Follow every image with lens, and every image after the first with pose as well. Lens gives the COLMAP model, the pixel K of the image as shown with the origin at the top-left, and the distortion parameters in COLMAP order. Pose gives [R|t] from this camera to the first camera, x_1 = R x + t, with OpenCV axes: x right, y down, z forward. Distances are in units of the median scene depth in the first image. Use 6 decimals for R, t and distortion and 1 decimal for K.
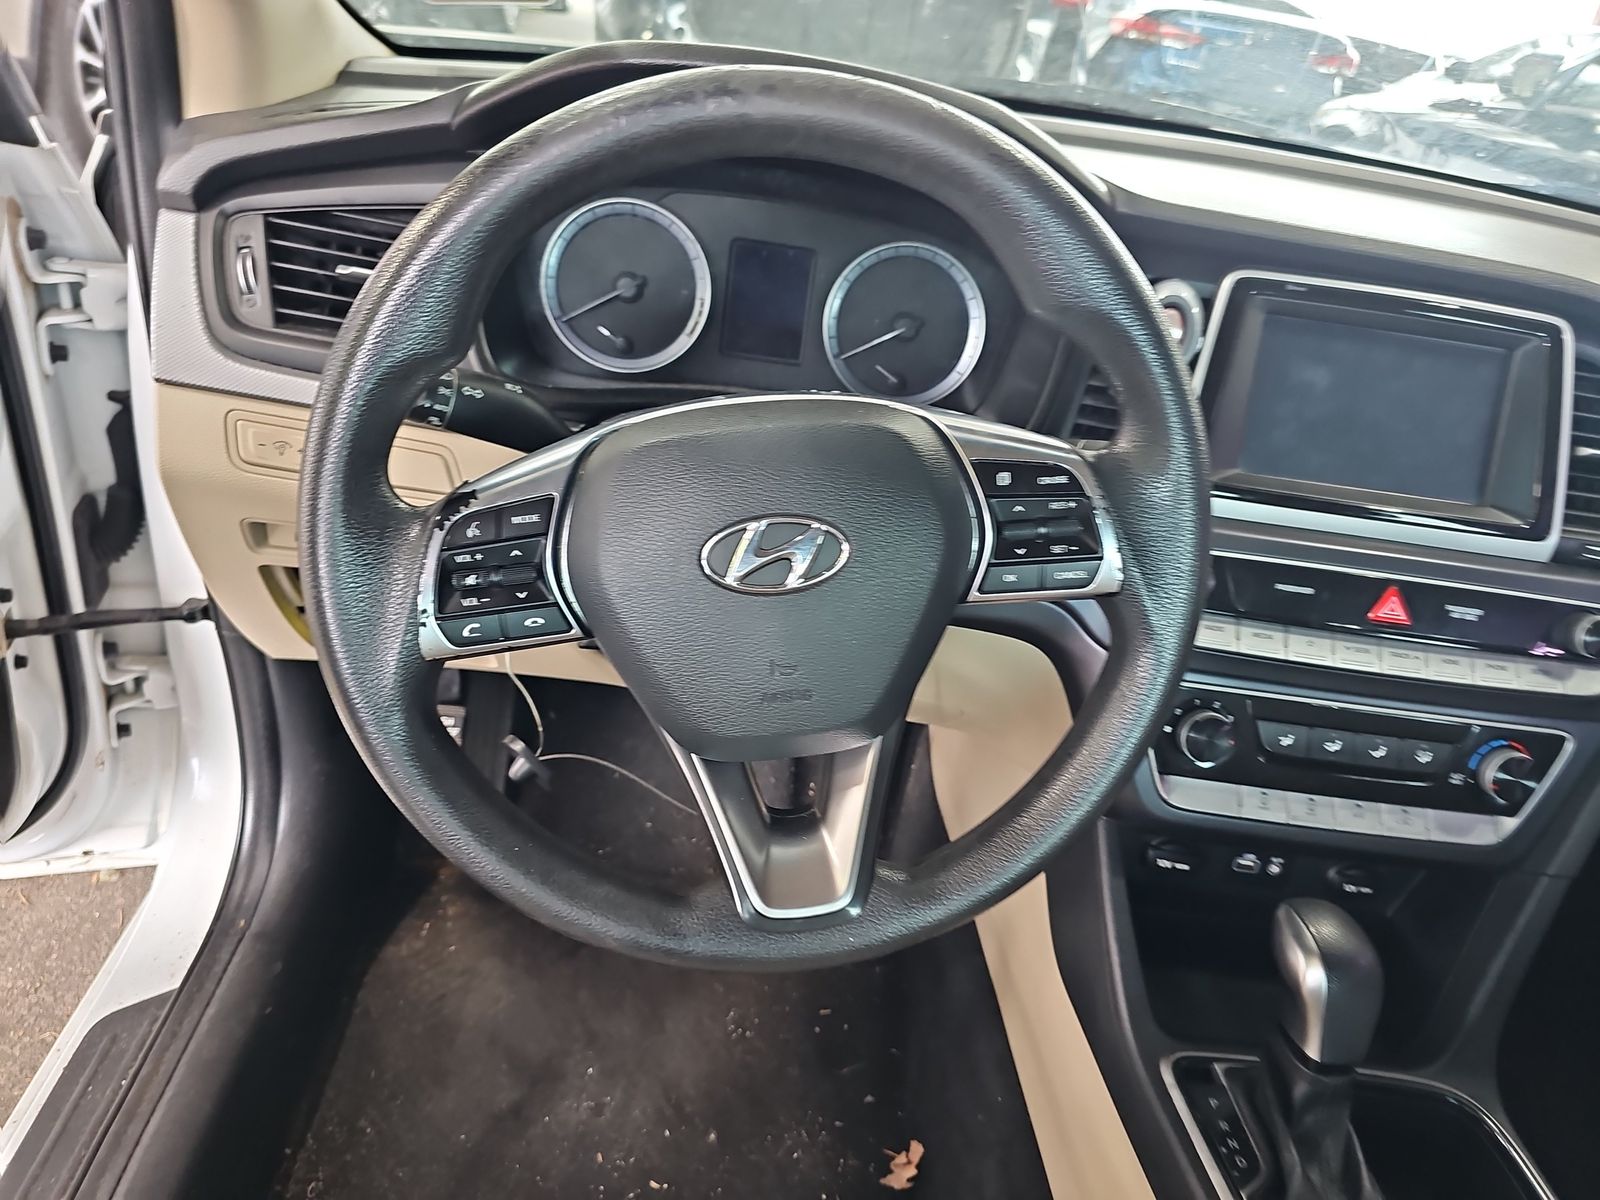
lens RADIAL K [[1331.0, 0, 956.2], [0, 1331.0, 599.0], [0, 0, 1]] dist [0.024217, -0.062010]
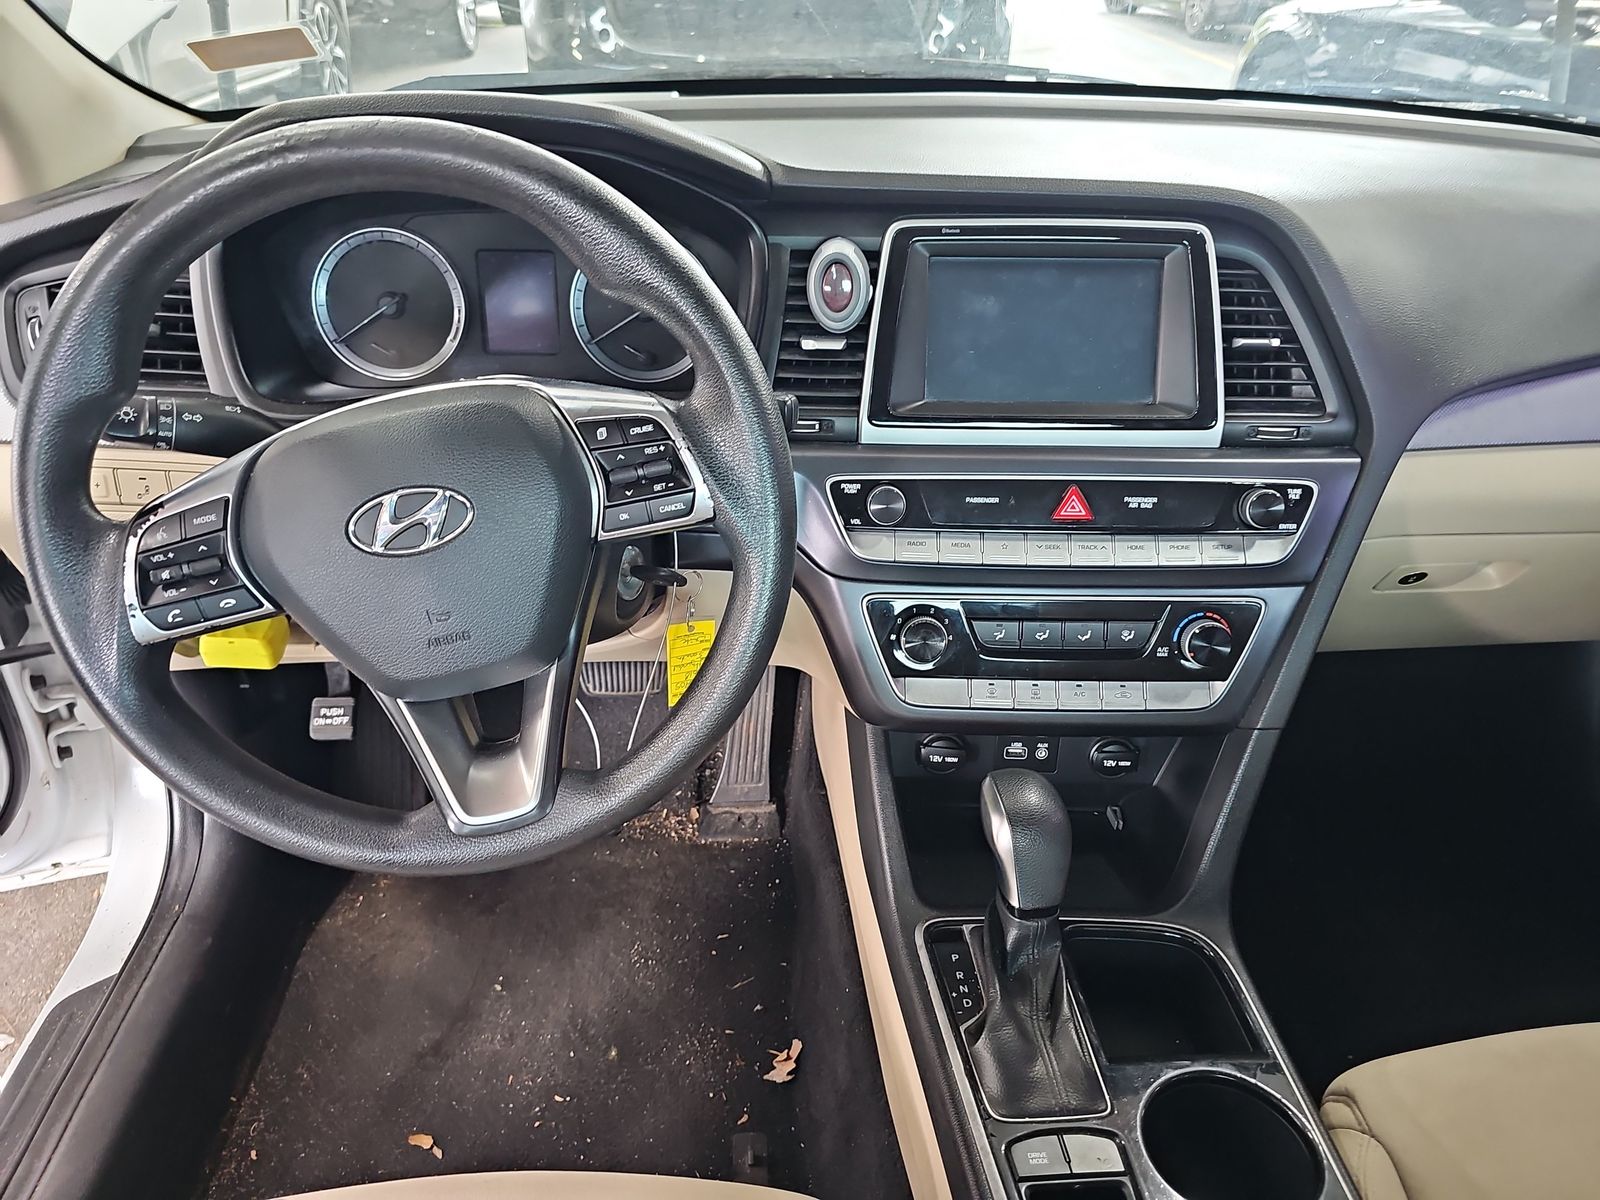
lens RADIAL K [[1331.0, 0, 956.2], [0, 1331.0, 599.0], [0, 0, 1]] dist [0.024217, -0.062010]
pose [[0.991657, -0.118444, -0.050859, 0.271949], [0.119863, 0.992455, 0.025803, 0.043045], [0.047419, -0.031684, 0.998372, -0.115812]]
